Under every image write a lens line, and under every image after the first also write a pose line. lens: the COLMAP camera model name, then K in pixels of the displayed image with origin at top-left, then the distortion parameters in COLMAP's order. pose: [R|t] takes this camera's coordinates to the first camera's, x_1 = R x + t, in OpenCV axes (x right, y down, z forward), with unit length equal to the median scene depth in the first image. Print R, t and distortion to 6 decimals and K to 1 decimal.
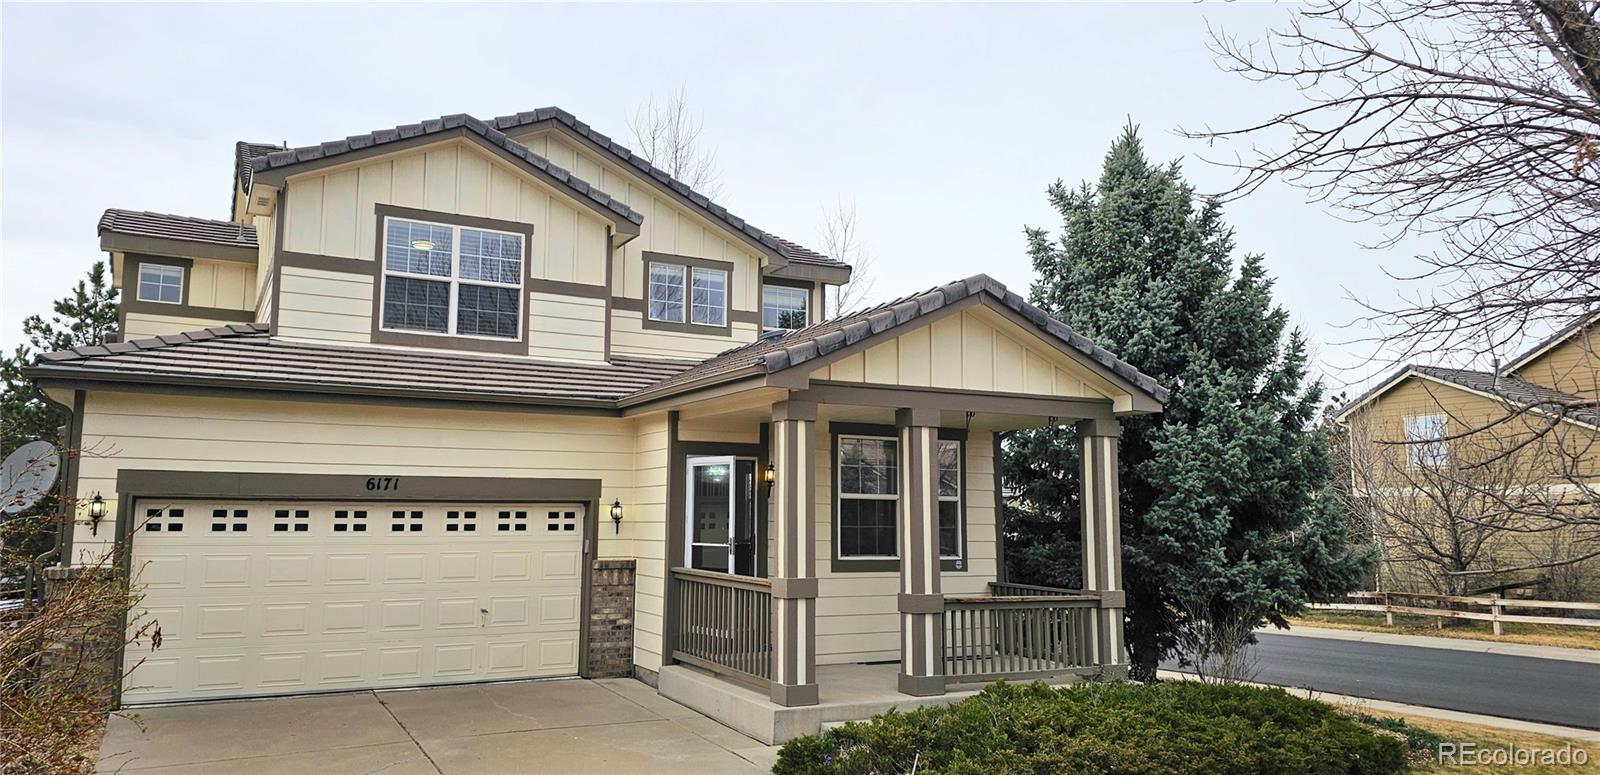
lens RADIAL K [[1105.5, 0, 744.4], [0, 1105.5, 367.8], [0, 0, 1]] dist [0.043735, -0.001768]
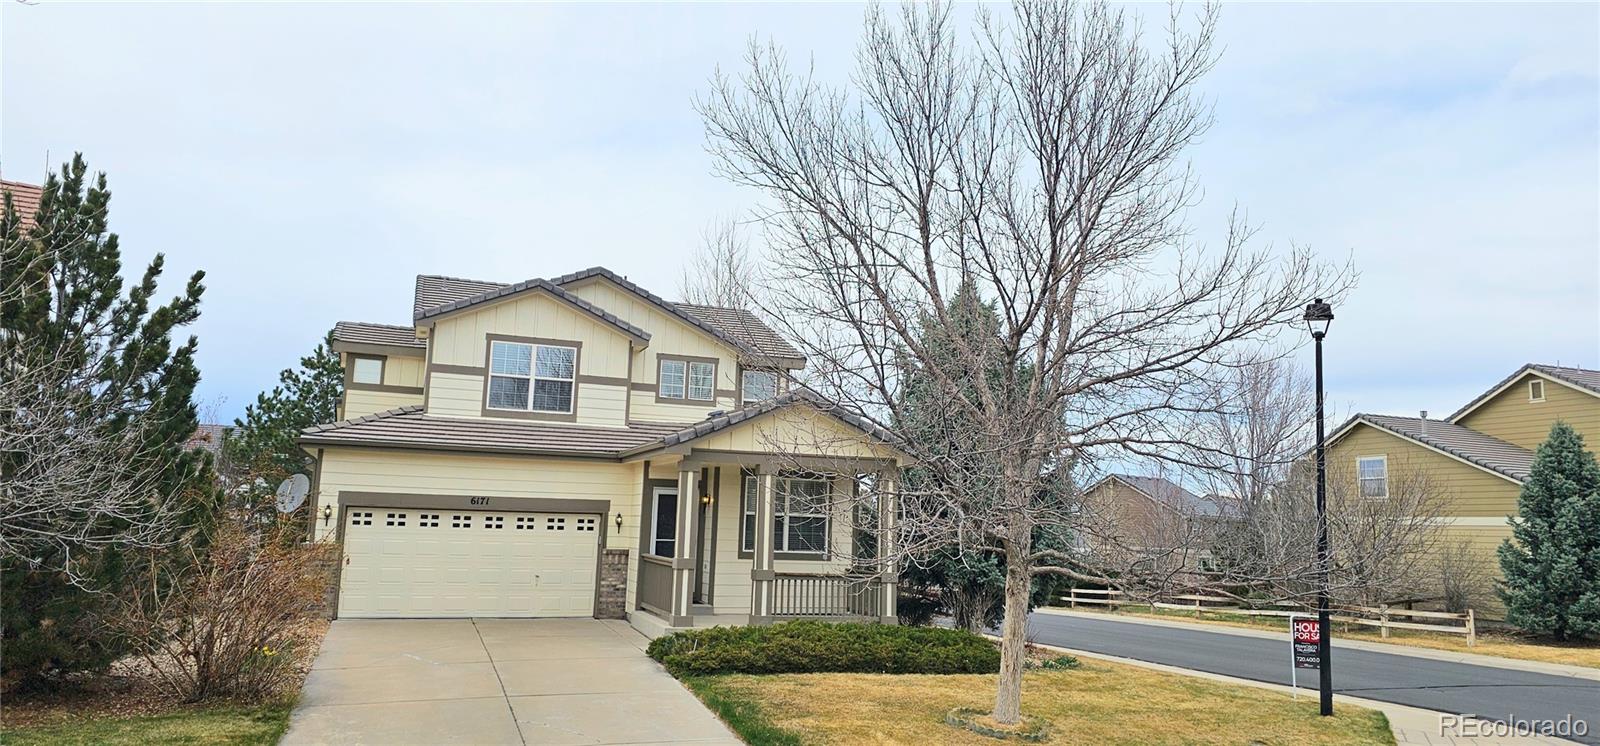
lens RADIAL K [[1115.1, 0, 799.8], [0, 1115.1, 335.7], [0, 0, 1]] dist [0.071652, -0.059409]
pose [[0.991873, 0.001650, -0.127218, 0.362478], [-0.006582, 0.999242, -0.038355, -0.082914], [0.127059, 0.038881, 0.991133, -0.636451]]
